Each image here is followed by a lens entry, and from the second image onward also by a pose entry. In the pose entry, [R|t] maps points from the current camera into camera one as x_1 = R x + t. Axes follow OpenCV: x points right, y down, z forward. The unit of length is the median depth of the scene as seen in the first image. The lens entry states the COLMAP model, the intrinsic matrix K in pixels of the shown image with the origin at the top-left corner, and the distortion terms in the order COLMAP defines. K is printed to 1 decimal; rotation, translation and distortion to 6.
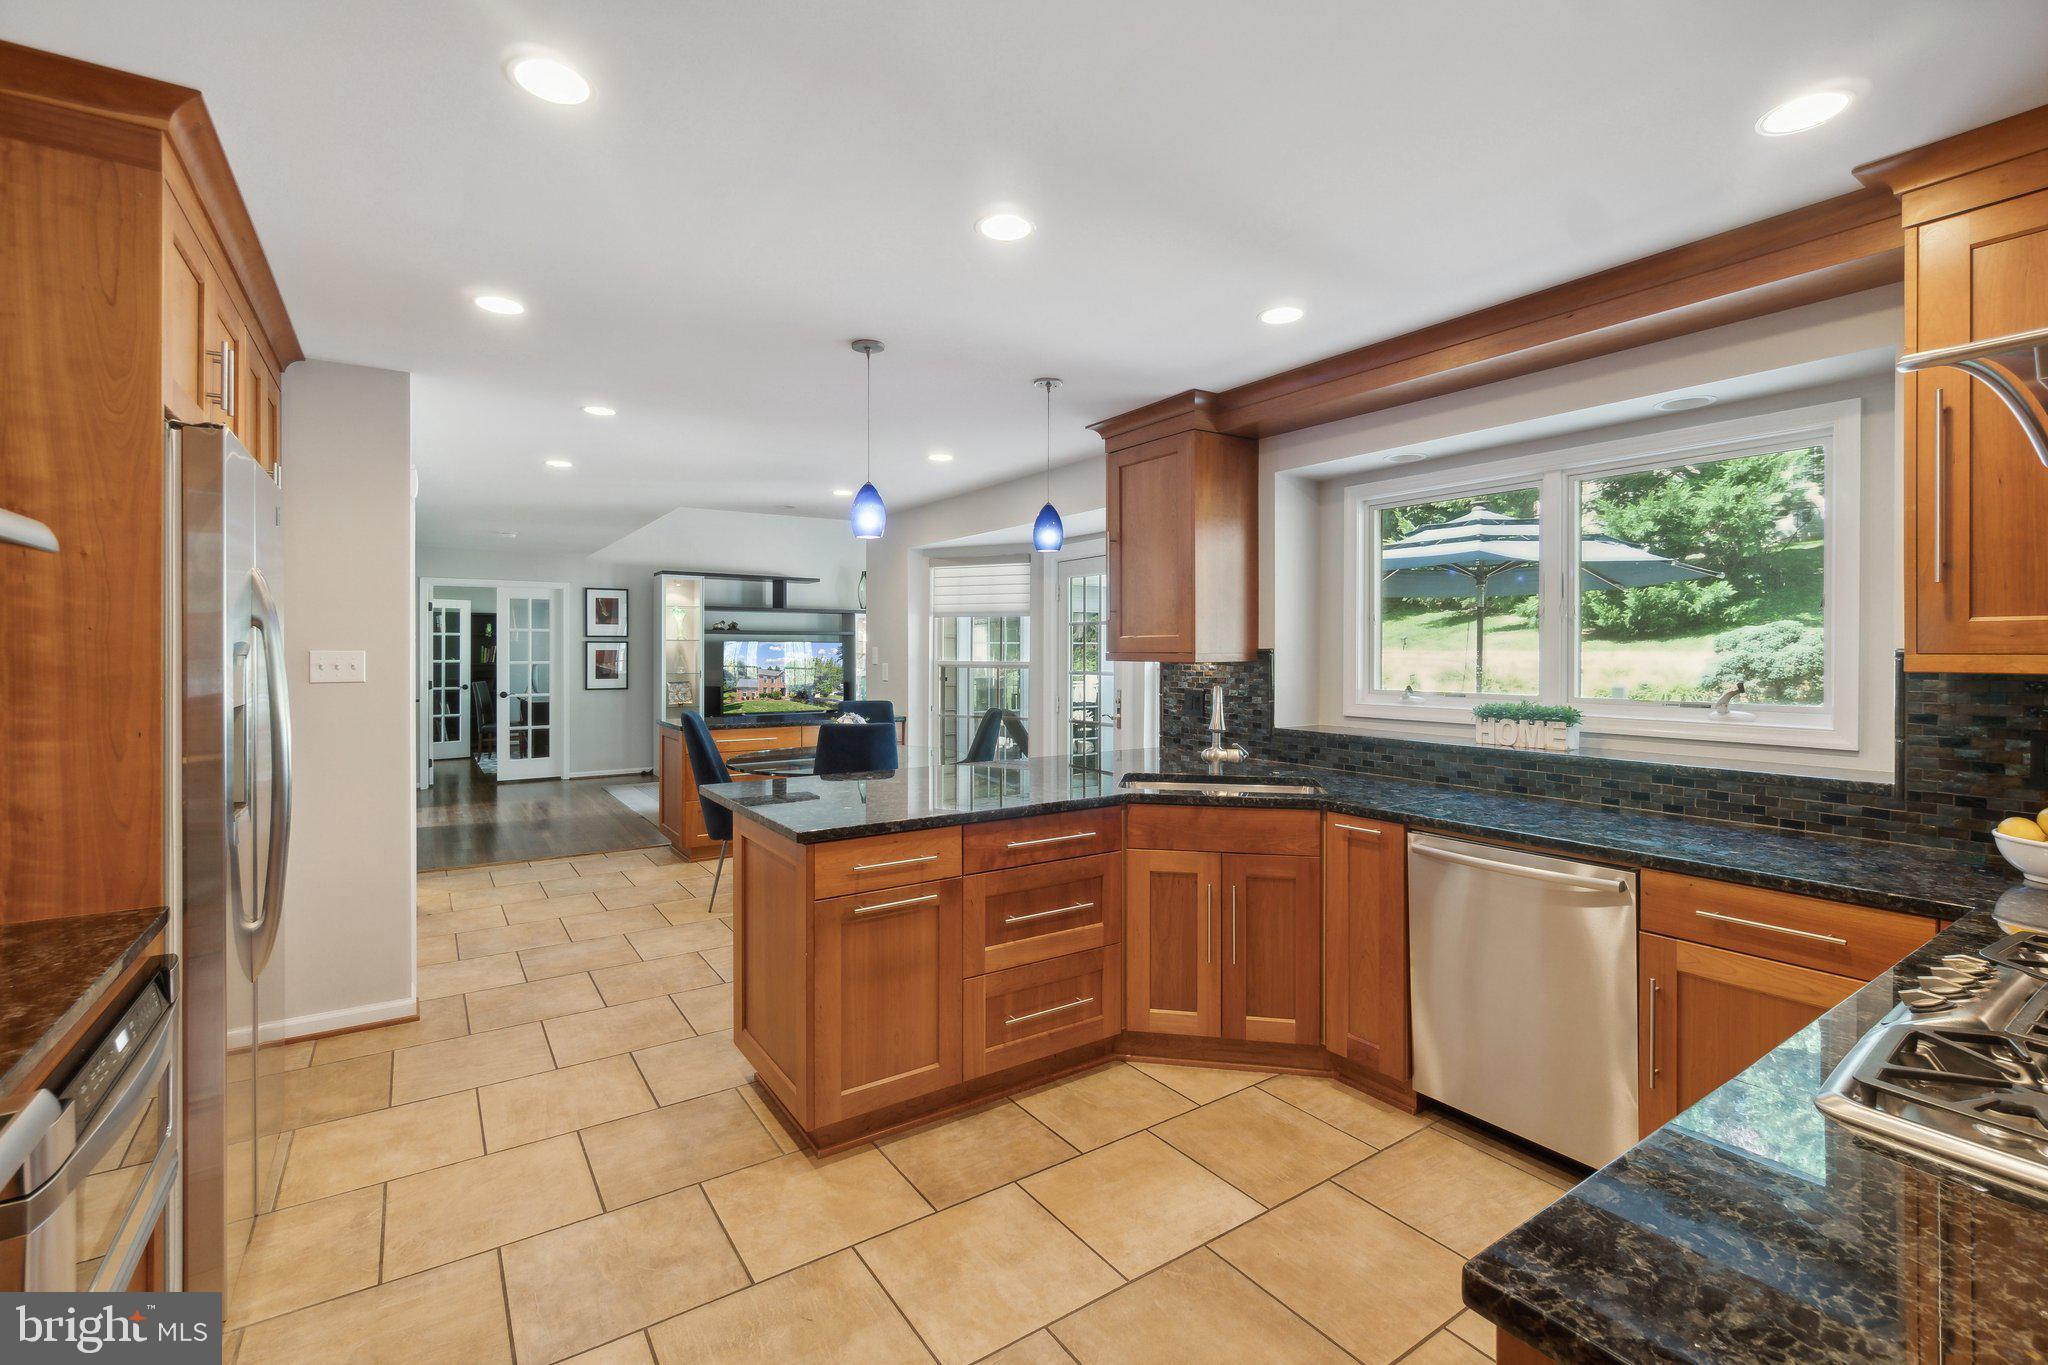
lens RADIAL K [[888.1, 0, 1024.5], [0, 888.1, 648.3], [0, 0, 1]] dist [-0.000619, -0.000250]
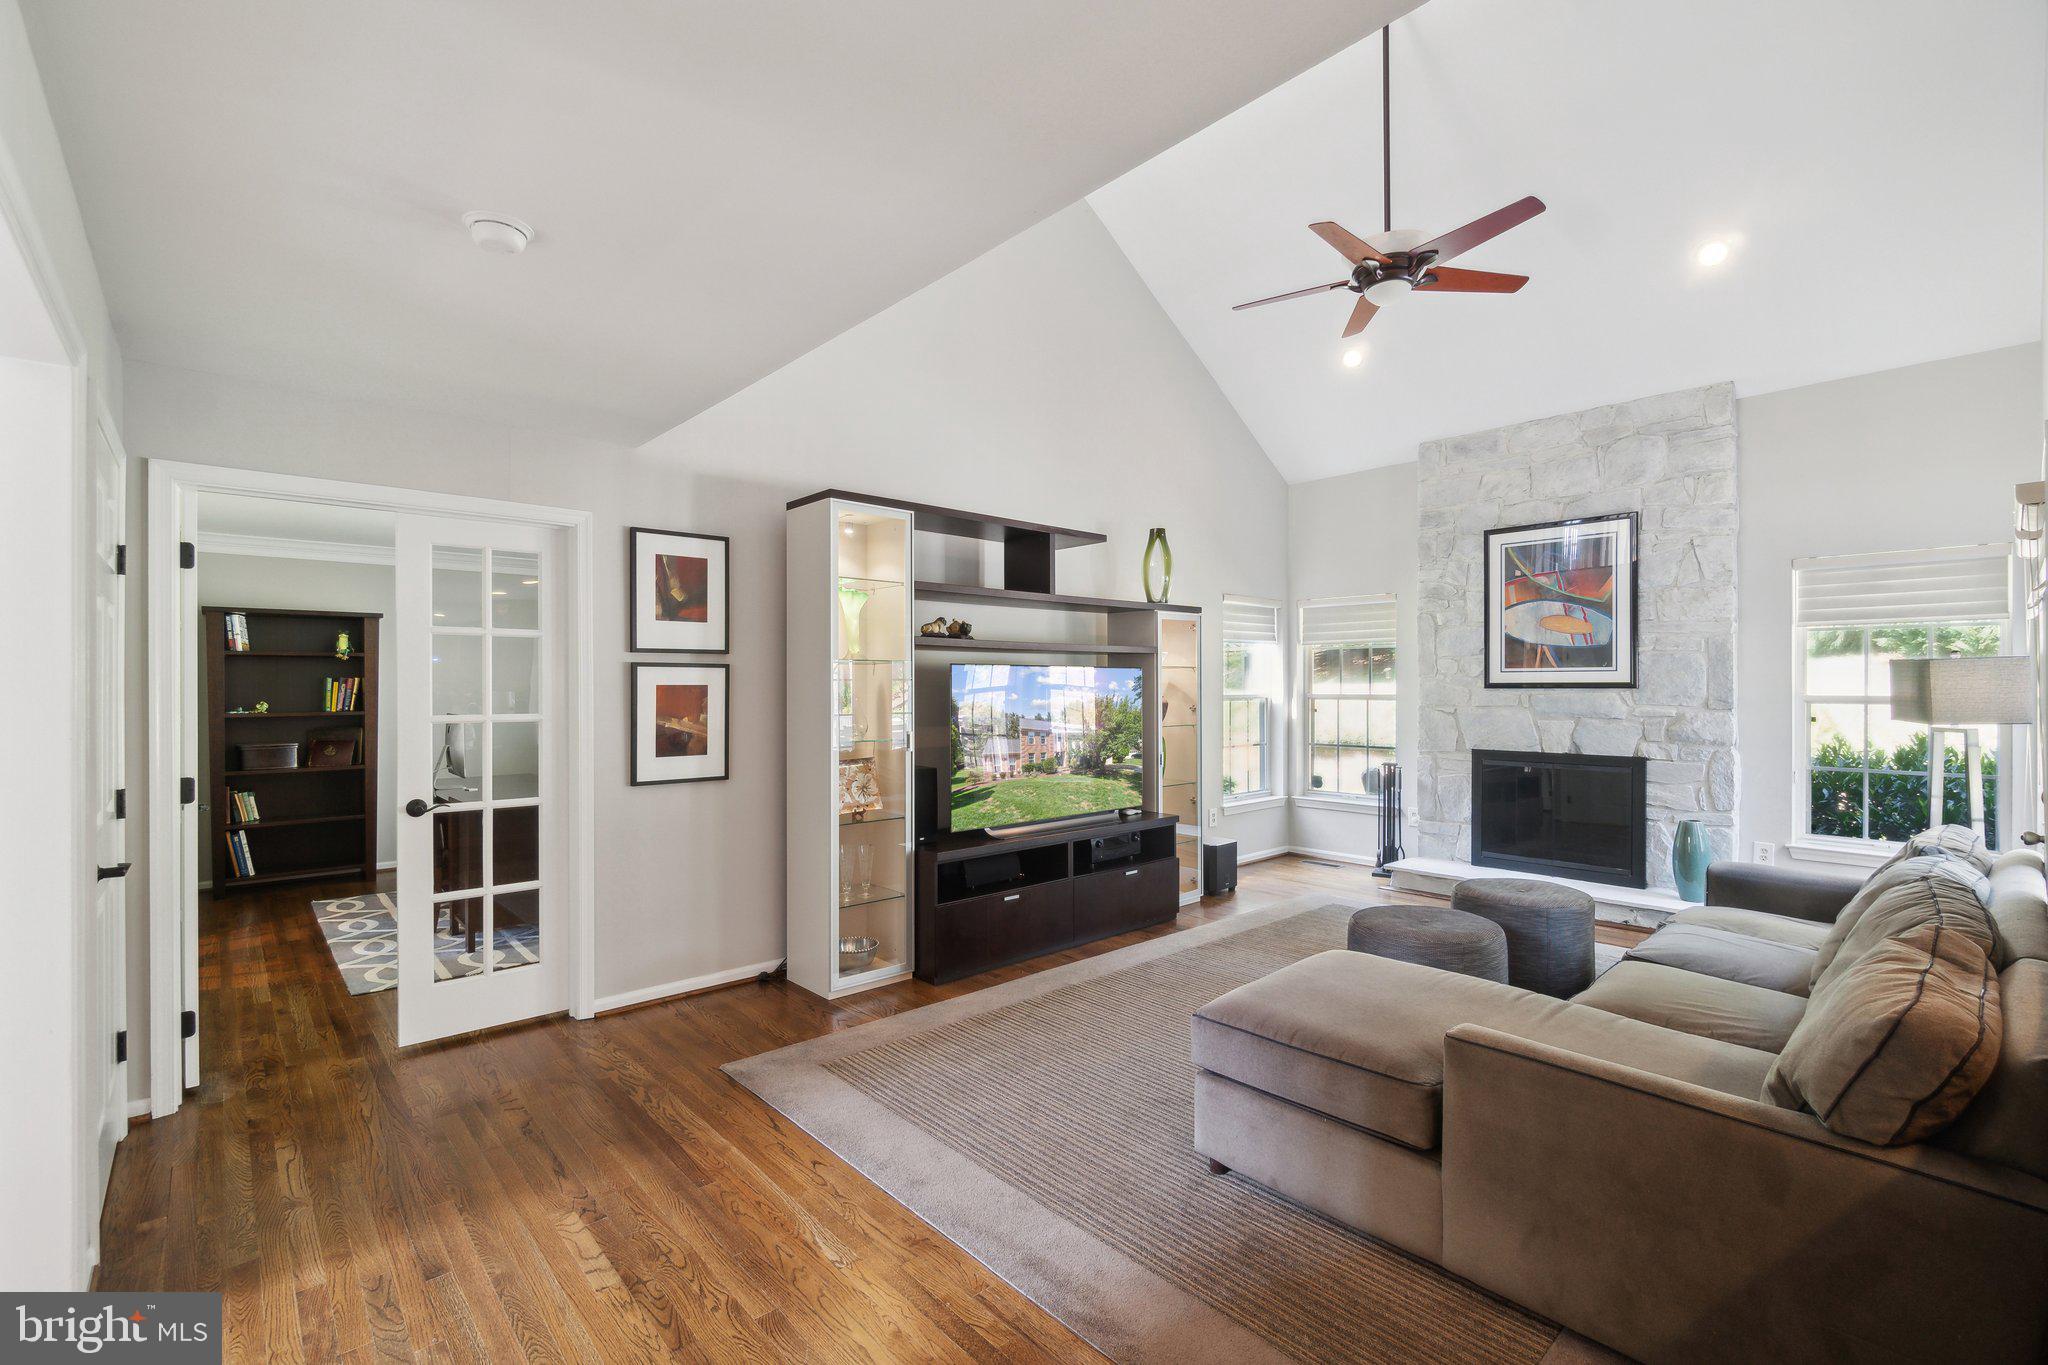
lens RADIAL K [[888.1, 0, 1037.3], [0, 888.1, 685.6], [0, 0, 1]] dist [-0.000619, -0.000250]
pose [[0.989463, -0.003130, 0.144755, -0.369448], [0.002510, 0.999987, 0.004465, 0.000787], [-0.144767, -0.004055, 0.989457, 0.576928]]
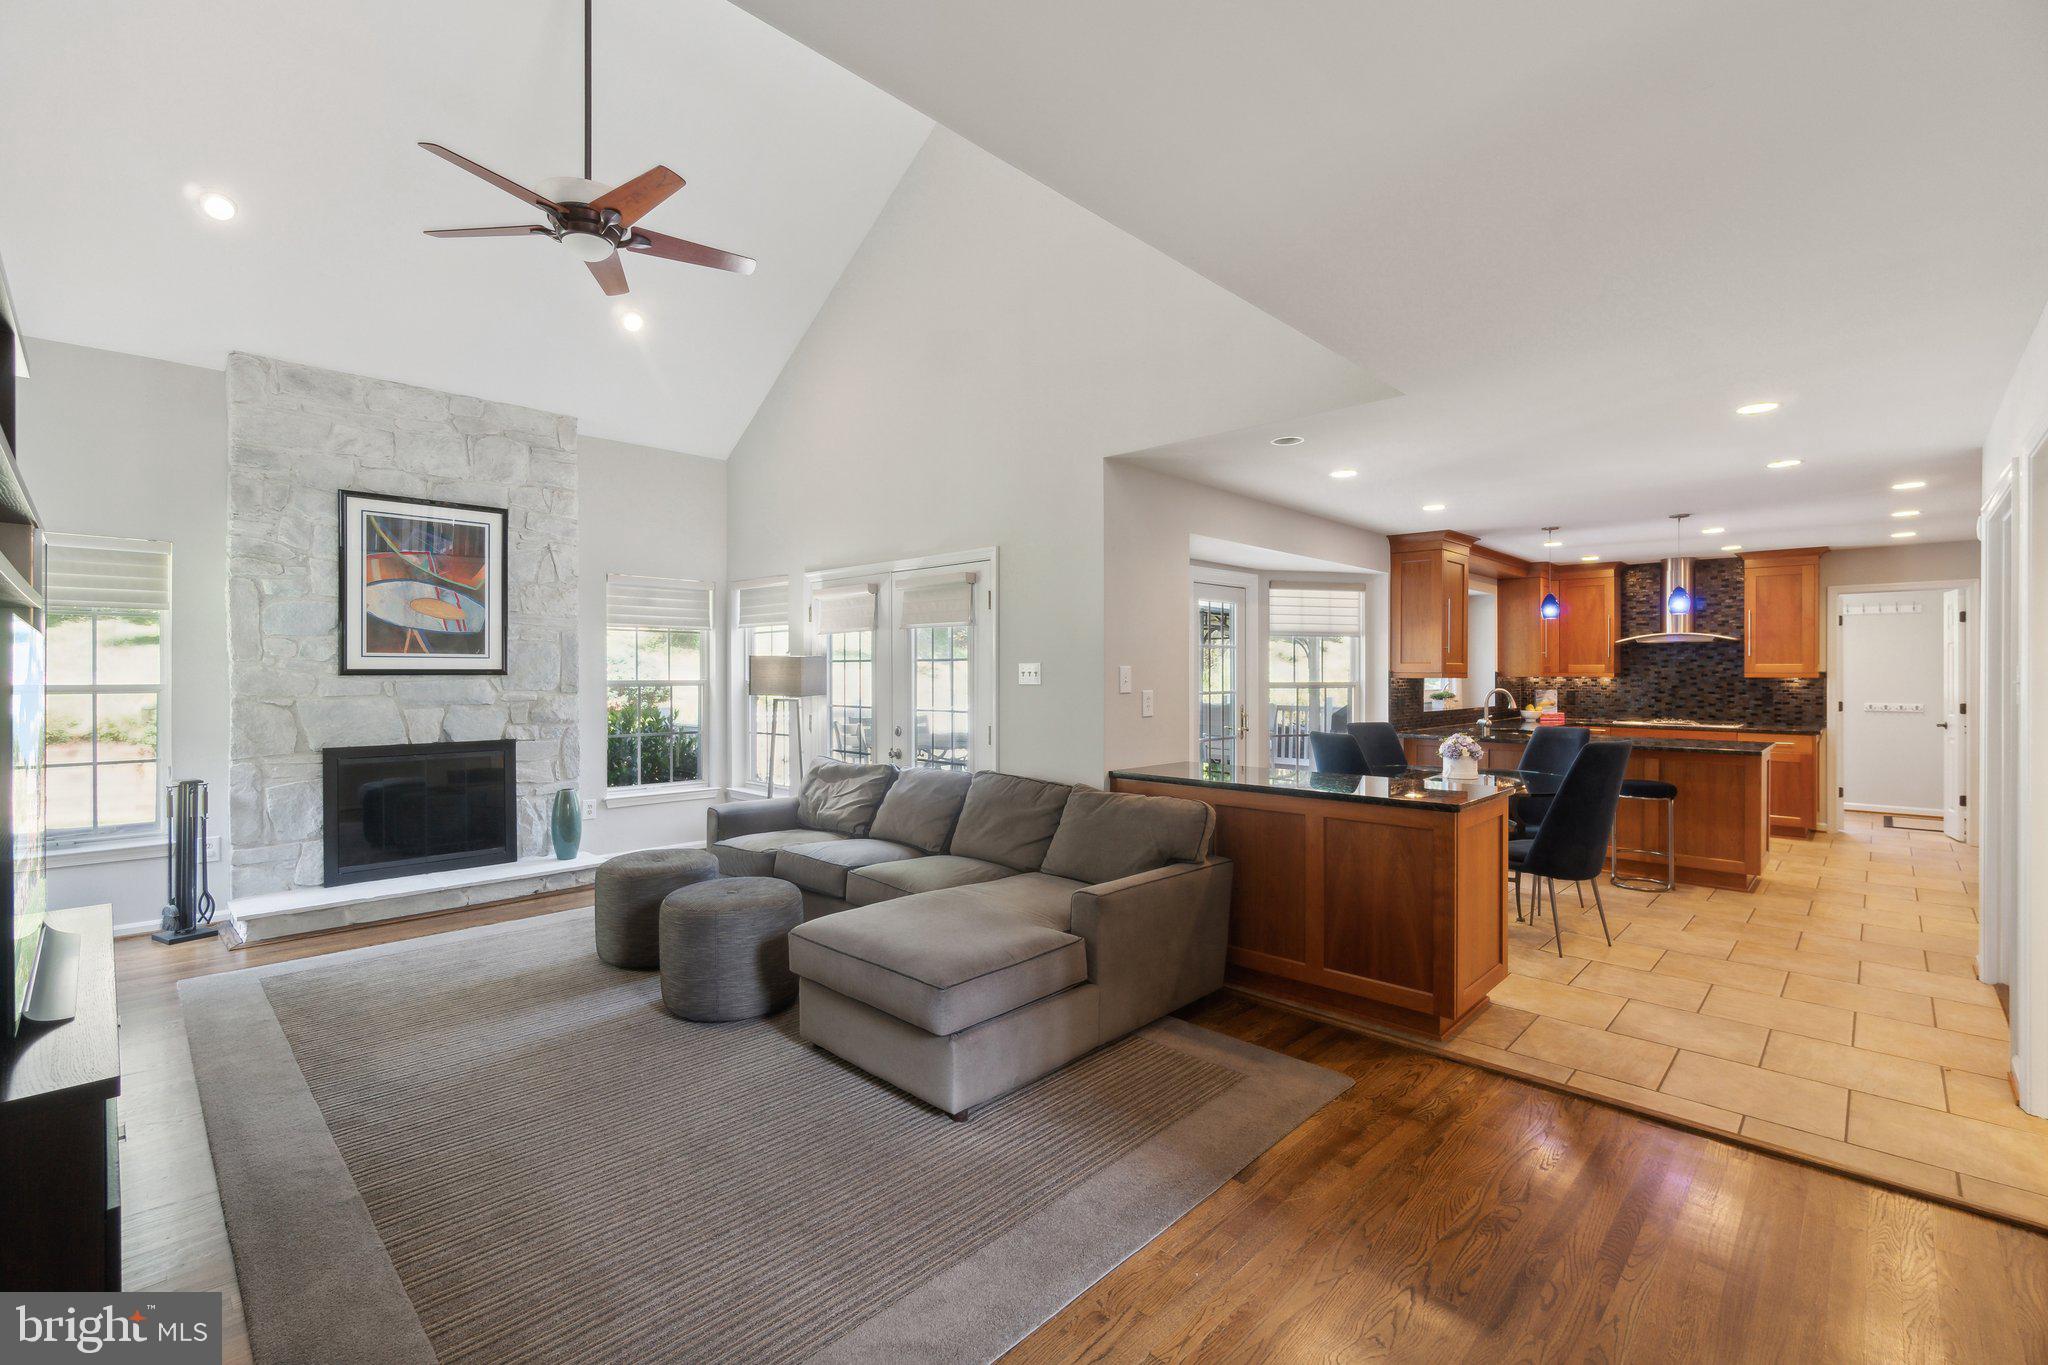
lens RADIAL K [[888.1, 0, 977.2], [0, 888.1, 674.1], [0, 0, 1]] dist [-0.000619, -0.000250]
pose [[-0.161524, -0.001863, 0.986867, -0.624265], [-0.005127, 0.999986, 0.001049, 0.004150], [-0.986855, -0.004890, -0.161531, 0.969577]]
